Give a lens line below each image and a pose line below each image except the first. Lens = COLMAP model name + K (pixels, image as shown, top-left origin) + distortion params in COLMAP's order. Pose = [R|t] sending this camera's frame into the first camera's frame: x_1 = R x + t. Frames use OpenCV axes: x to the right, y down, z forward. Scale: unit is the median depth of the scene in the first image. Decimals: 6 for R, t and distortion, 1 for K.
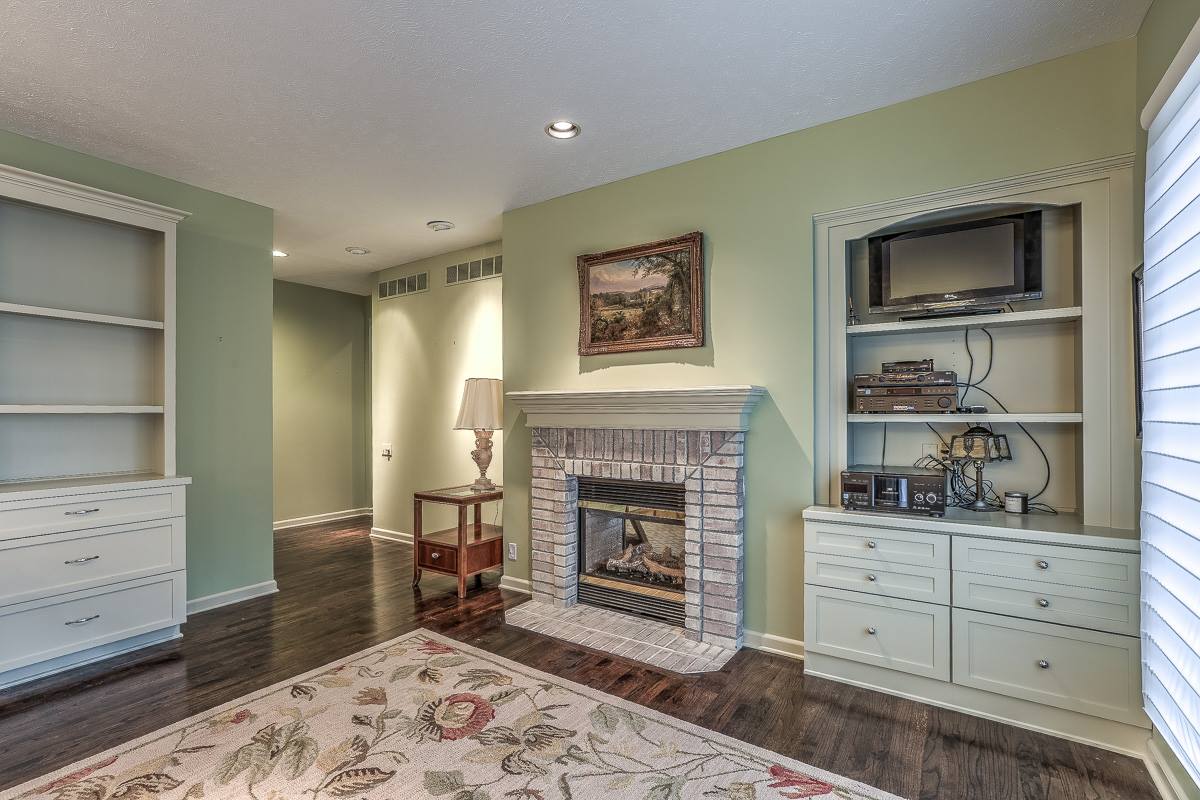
lens RADIAL K [[541.2, 0, 555.8], [0, 541.2, 407.2], [0, 0, 1]] dist [-0.022930, 0.002816]
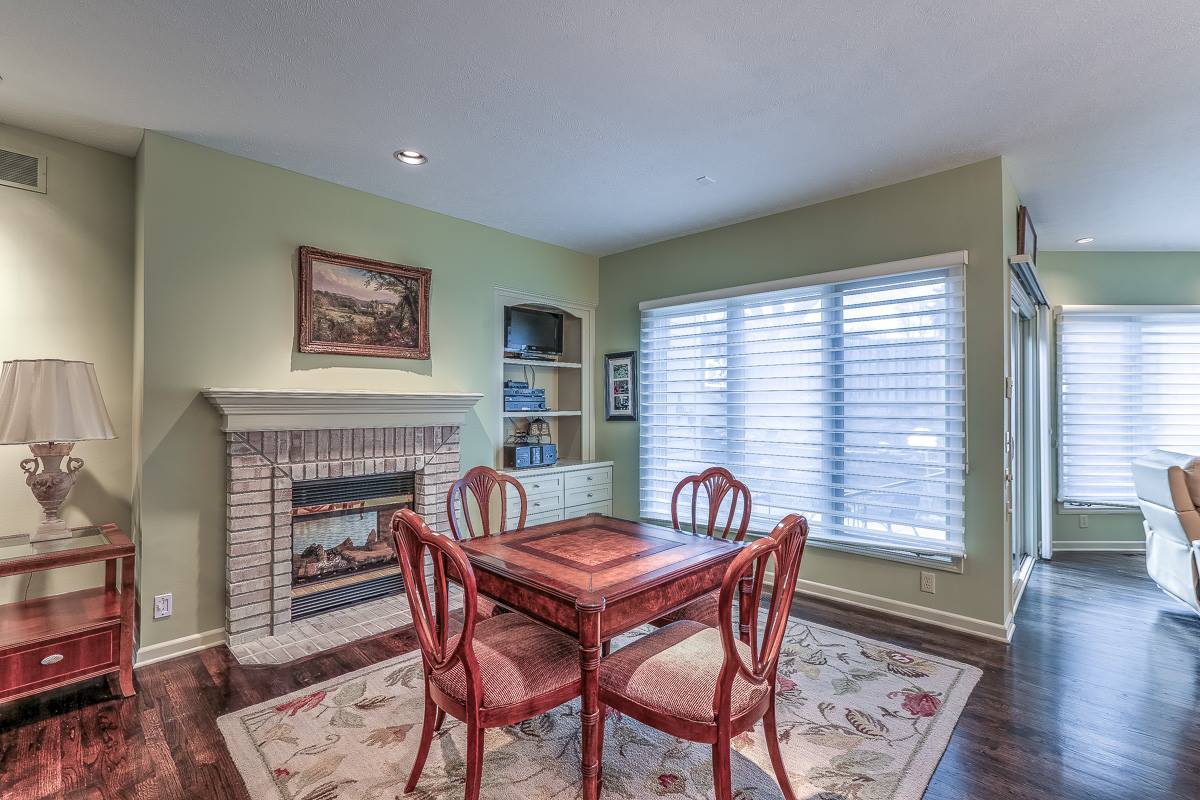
lens RADIAL K [[541.2, 0, 593.7], [0, 541.2, 396.2], [0, 0, 1]] dist [-0.022930, 0.002816]
pose [[0.152078, 0.023511, 0.988089, -0.861408], [-0.005017, 0.999723, -0.023015, -0.000273], [-0.988356, -0.001457, 0.152154, 0.394091]]
